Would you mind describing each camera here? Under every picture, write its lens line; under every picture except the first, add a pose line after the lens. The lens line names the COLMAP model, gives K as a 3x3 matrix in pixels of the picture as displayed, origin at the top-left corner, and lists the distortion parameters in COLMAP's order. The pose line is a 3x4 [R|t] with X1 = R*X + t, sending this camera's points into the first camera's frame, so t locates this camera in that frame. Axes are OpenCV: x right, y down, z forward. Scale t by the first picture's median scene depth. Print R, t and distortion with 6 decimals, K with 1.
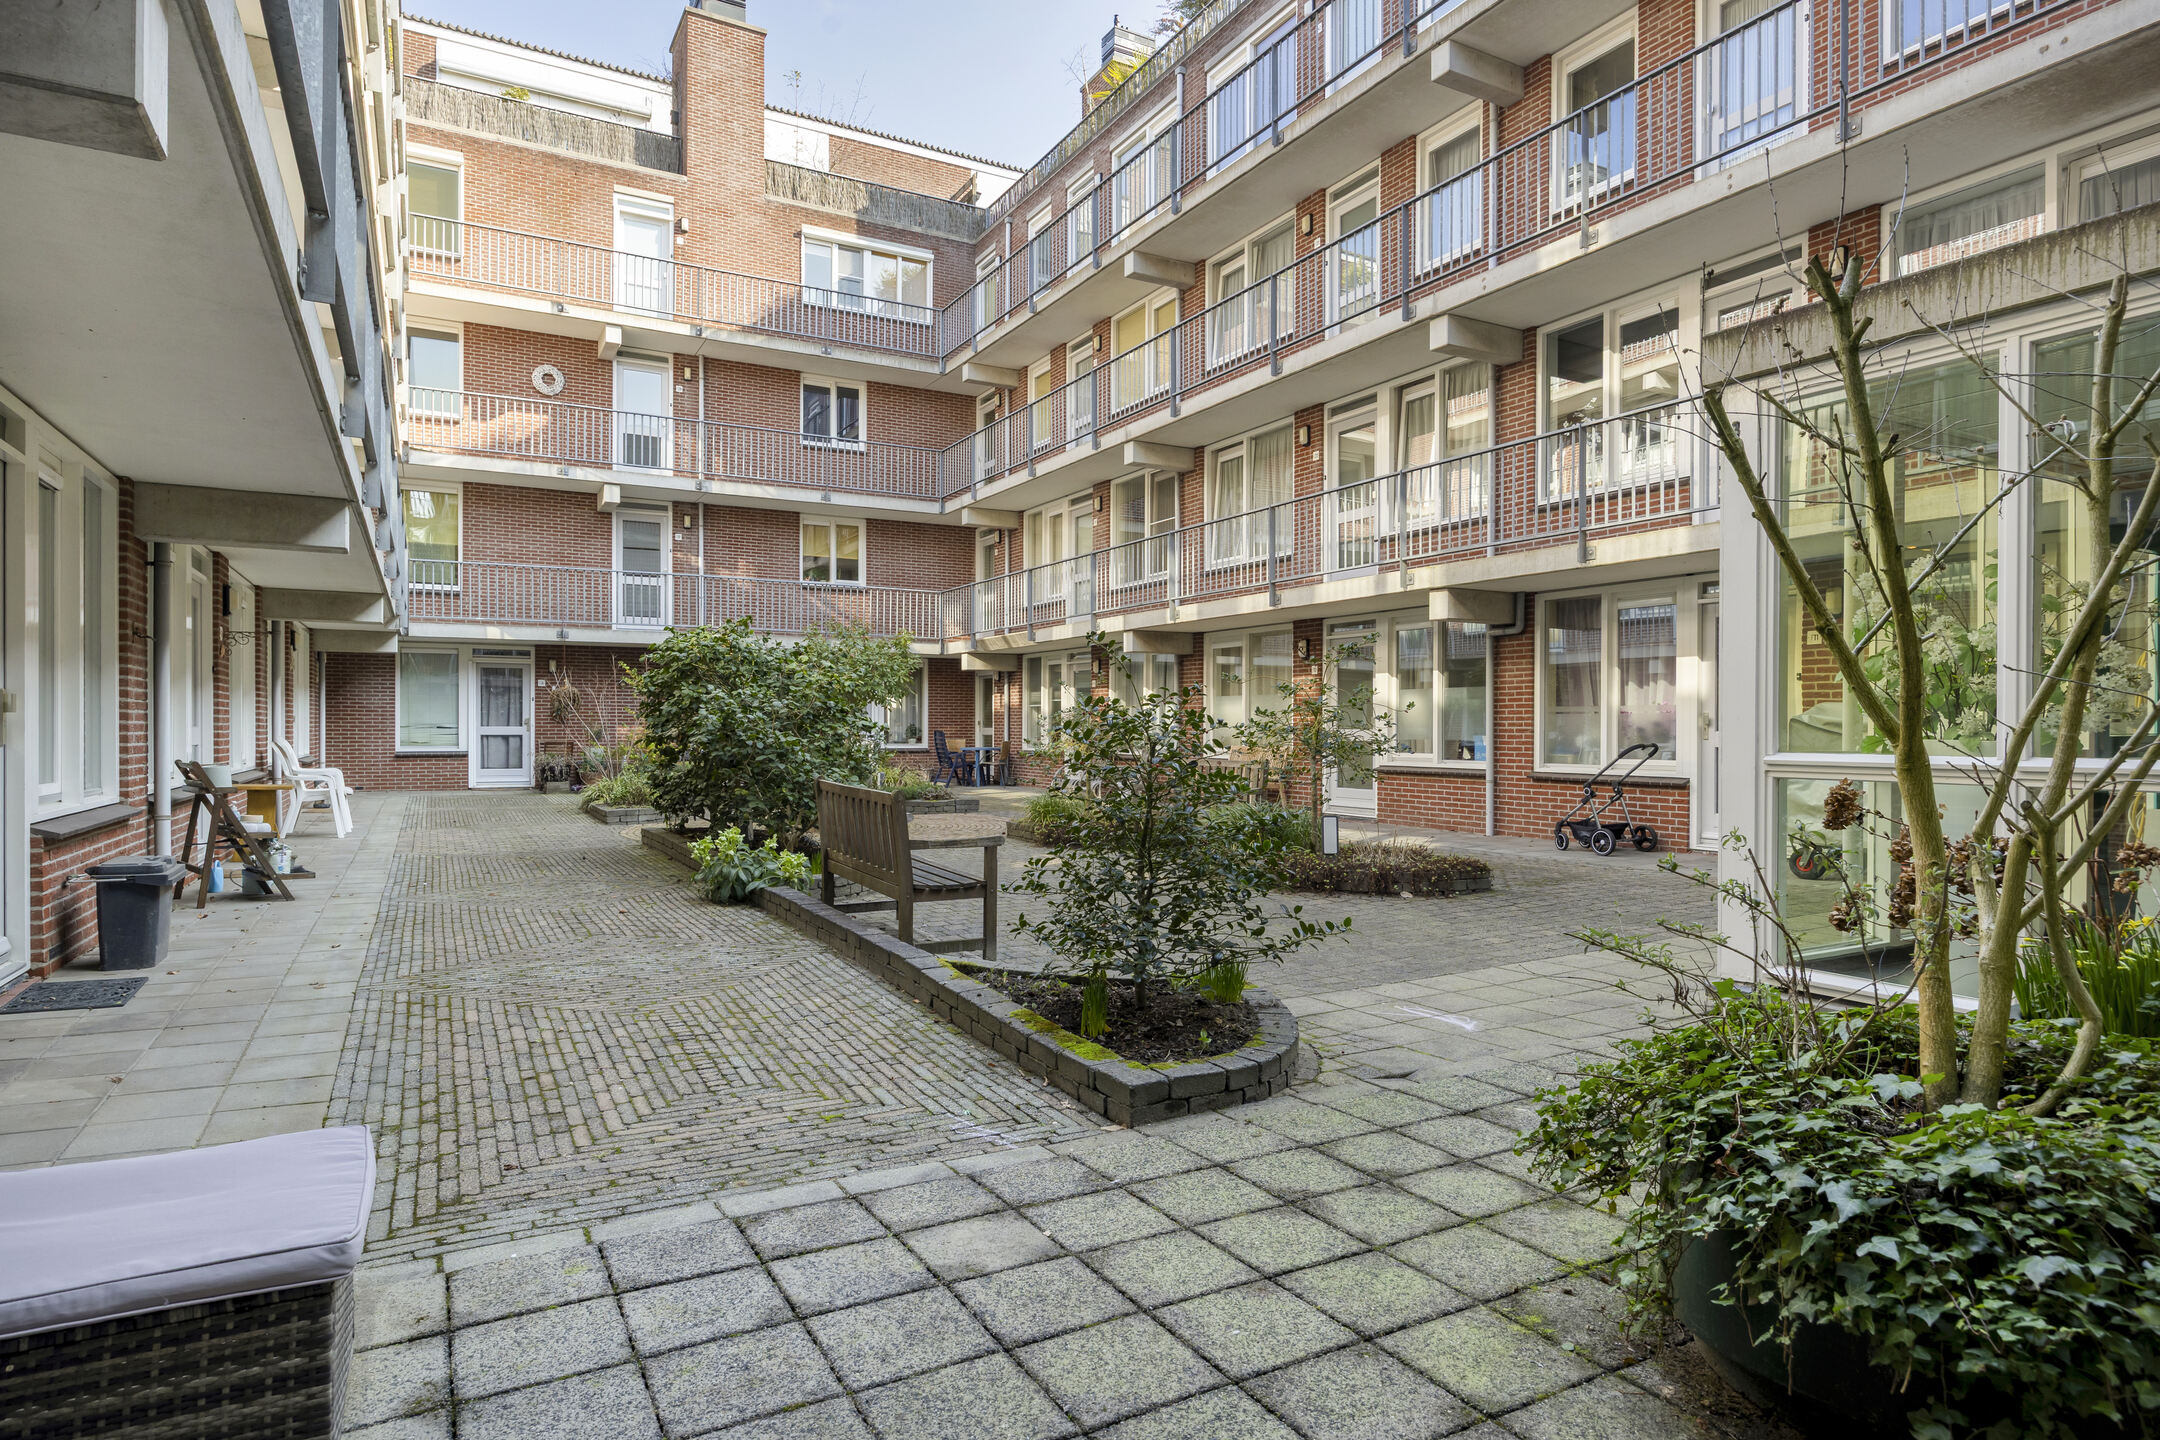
lens RADIAL K [[1193.4, 0, 1077.8], [0, 1193.4, 725.3], [0, 0, 1]] dist [0.000722, 0.000193]
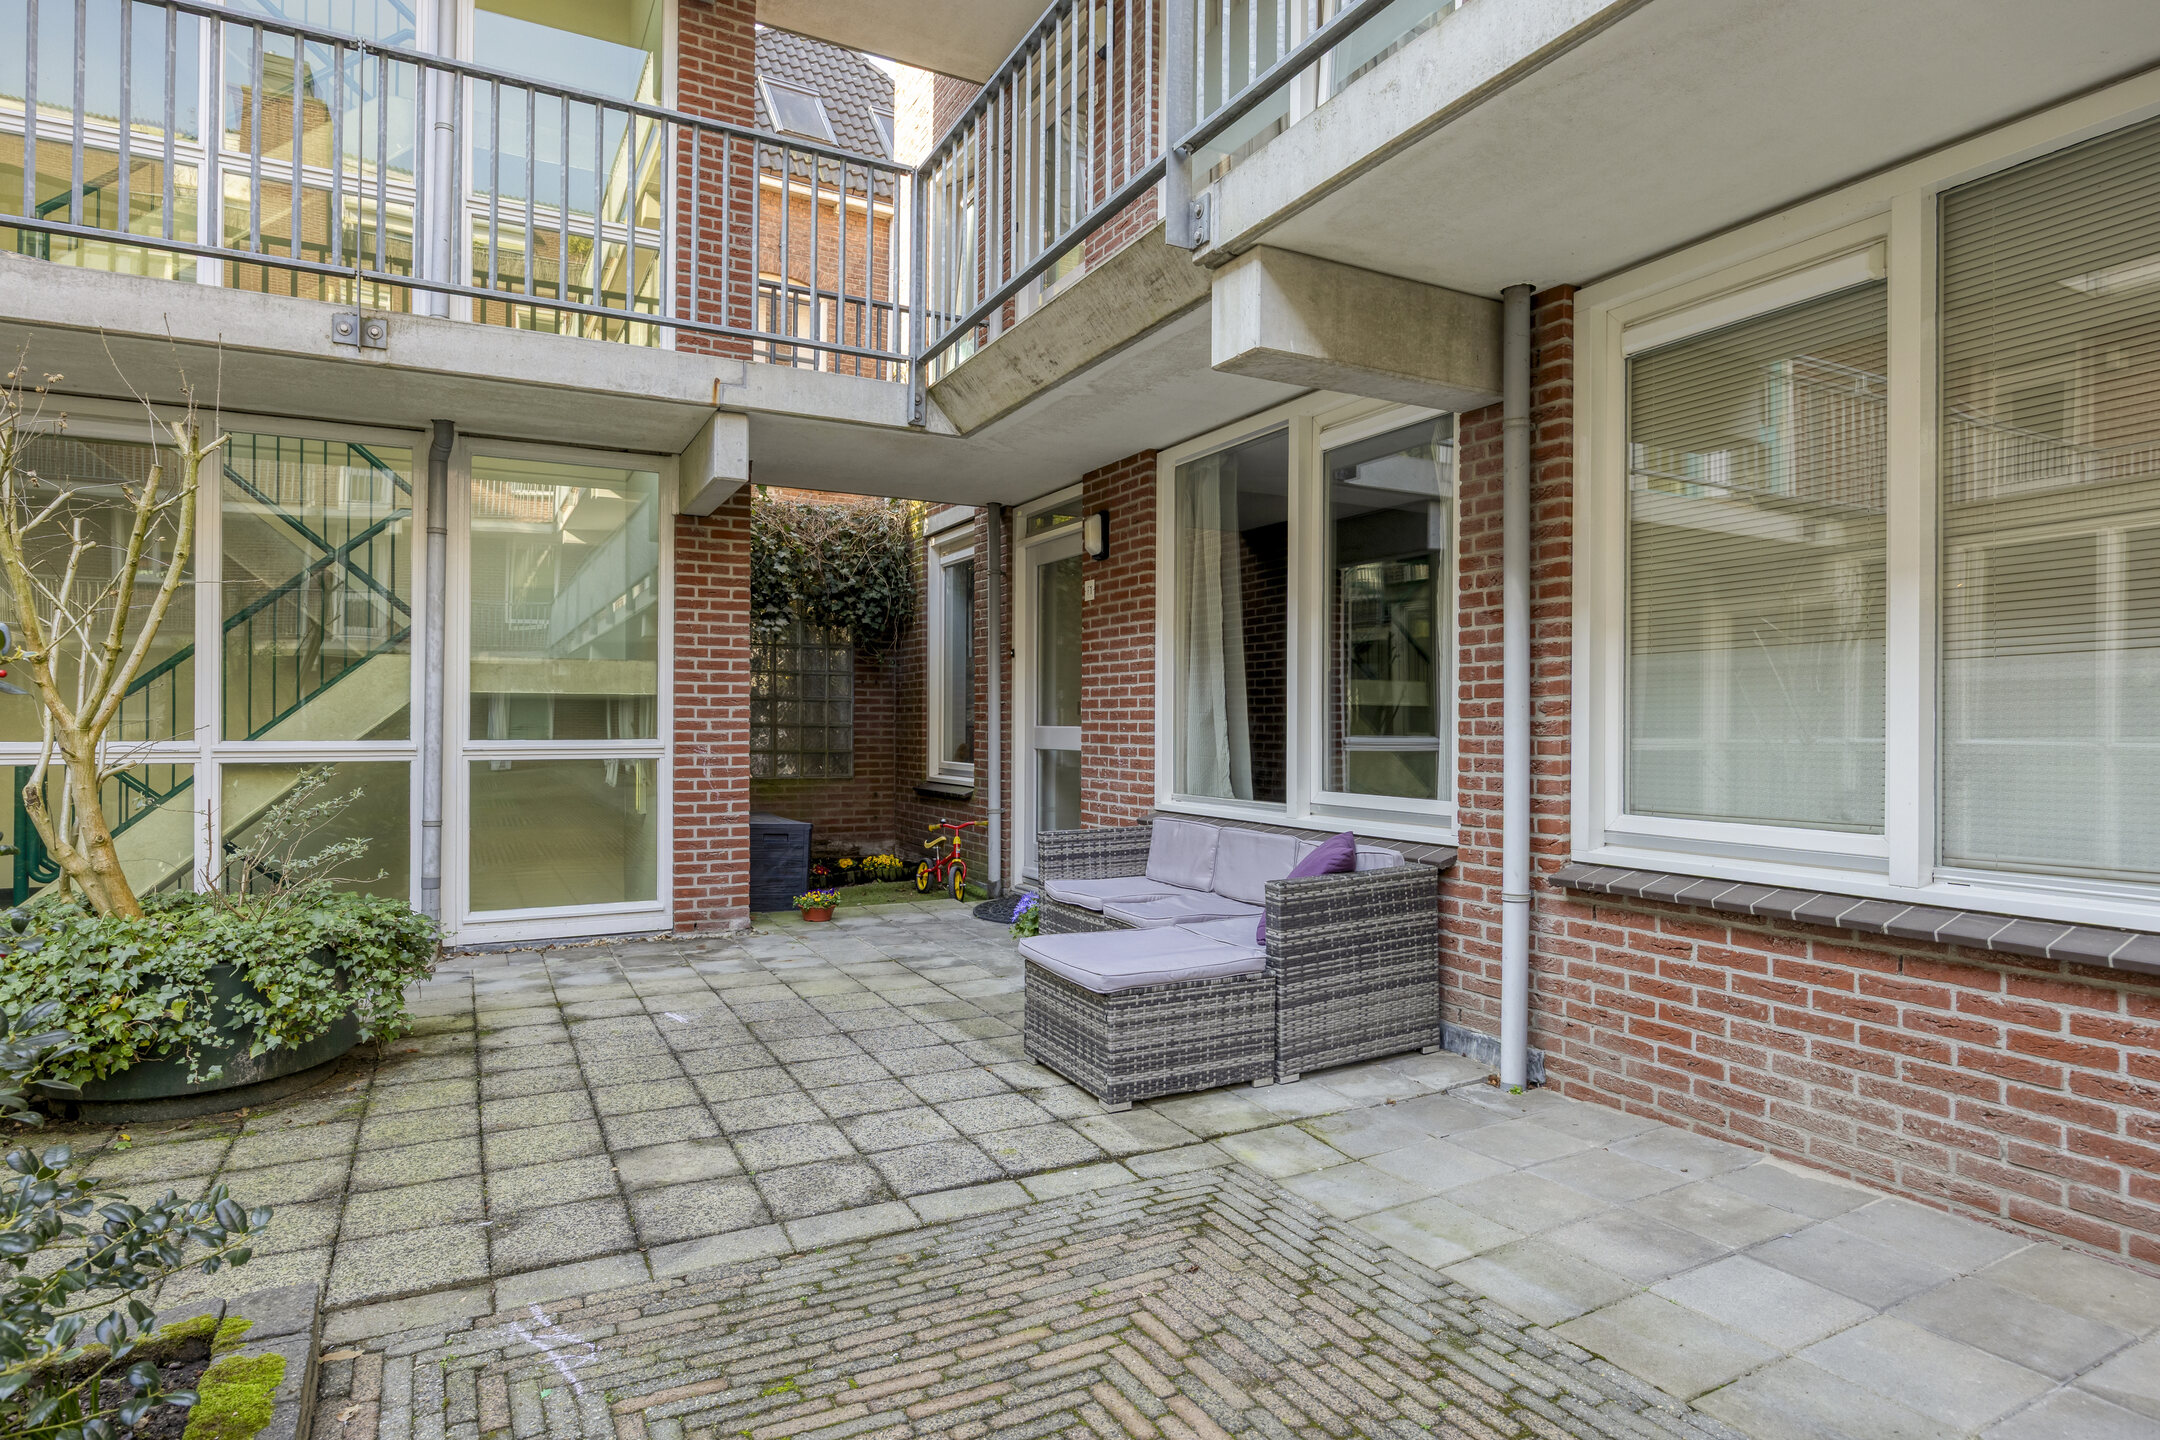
lens RADIAL K [[1193.4, 0, 1084.0], [0, 1193.4, 722.4], [0, 0, 1]] dist [0.000722, 0.000193]
pose [[-0.999868, -0.003047, 0.015941, -0.495212], [-0.003097, 0.999990, -0.003151, 0.005022], [-0.015932, -0.003200, -0.999868, 2.160588]]
